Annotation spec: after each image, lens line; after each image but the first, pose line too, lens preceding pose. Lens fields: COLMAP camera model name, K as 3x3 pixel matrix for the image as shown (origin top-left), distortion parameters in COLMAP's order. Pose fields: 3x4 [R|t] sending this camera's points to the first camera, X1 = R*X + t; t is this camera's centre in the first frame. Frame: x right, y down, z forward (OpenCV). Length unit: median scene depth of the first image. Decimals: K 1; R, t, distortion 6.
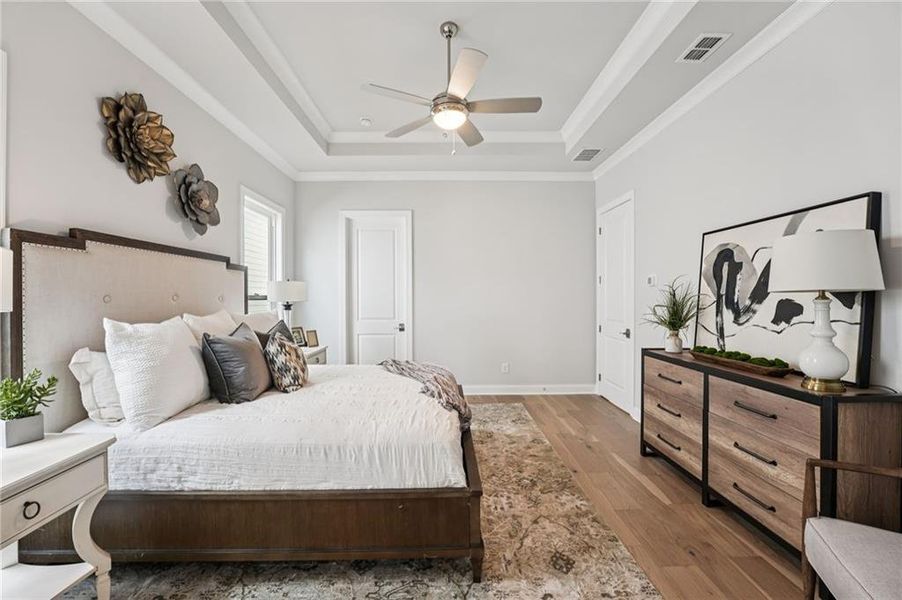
lens RADIAL K [[369.6, 0, 446.0], [0, 369.6, 300.9], [0, 0, 1]] dist [-0.028755, 0.003543]
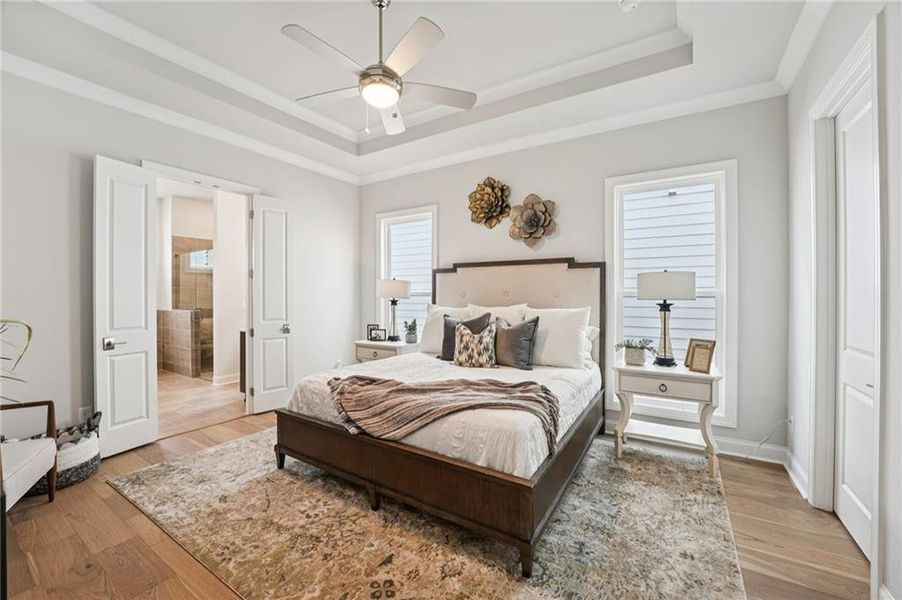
lens RADIAL K [[369.6, 0, 455.8], [0, 369.6, 298.0], [0, 0, 1]] dist [-0.028755, 0.003543]
pose [[-0.543413, 0.009292, -0.839414, 0.638524], [-0.008297, 0.999830, 0.016439, -0.015800], [0.839424, 0.015898, -0.543244, 1.578942]]
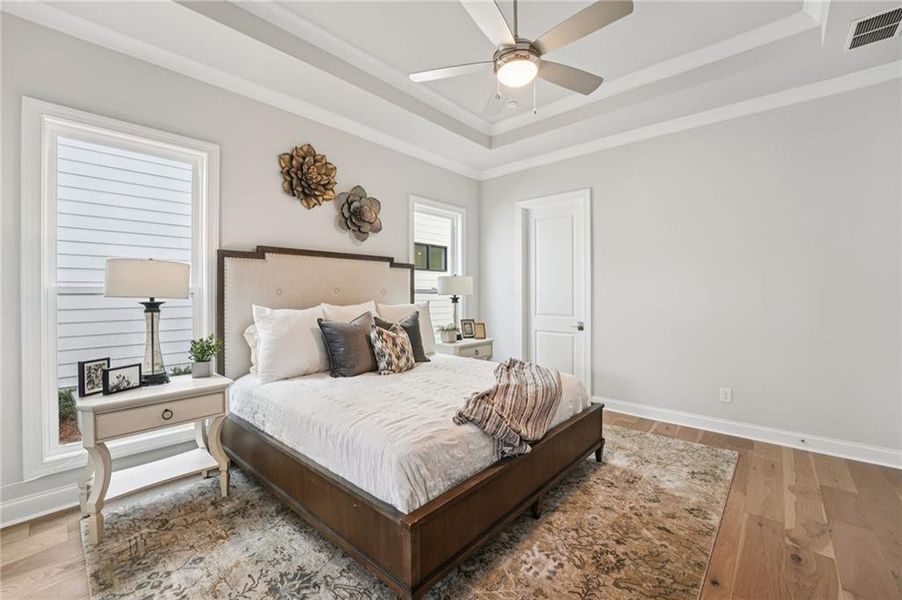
lens RADIAL K [[369.6, 0, 444.7], [0, 369.6, 297.9], [0, 0, 1]] dist [-0.028755, 0.003543]
pose [[0.727996, 0.011784, -0.685481, 0.435942], [-0.007572, 0.999929, 0.009148, 0.000772], [0.685540, -0.001469, 0.728033, 0.282610]]
